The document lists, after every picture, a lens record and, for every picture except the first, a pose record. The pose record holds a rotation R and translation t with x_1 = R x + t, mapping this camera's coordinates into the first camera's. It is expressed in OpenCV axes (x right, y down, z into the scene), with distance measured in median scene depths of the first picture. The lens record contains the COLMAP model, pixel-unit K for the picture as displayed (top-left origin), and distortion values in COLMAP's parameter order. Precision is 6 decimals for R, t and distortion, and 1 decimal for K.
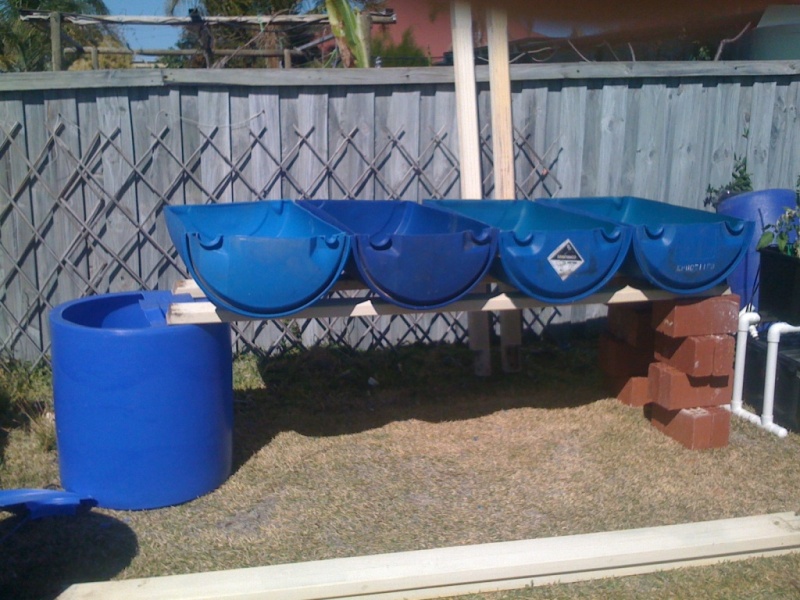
lens RADIAL K [[877.5, 0, 400.0], [0, 877.5, 300.0], [0, 0, 1]] dist [0.130028, -0.478946]
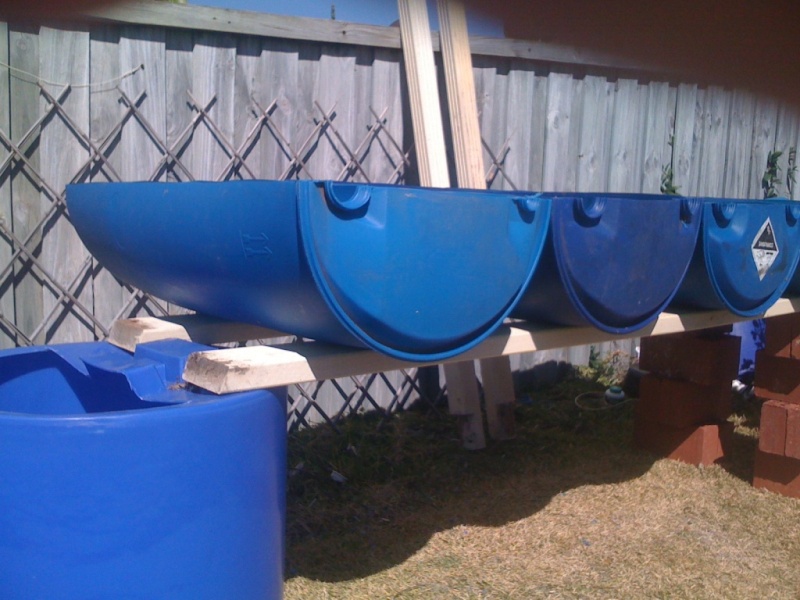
lens RADIAL K [[877.5, 0, 400.0], [0, 877.5, 300.0], [0, 0, 1]] dist [0.130028, -0.478946]
pose [[0.922552, -0.045011, 0.383238, -0.229864], [0.079515, 0.994033, -0.074665, 0.014503], [-0.377591, 0.099356, 0.920627, 0.355621]]
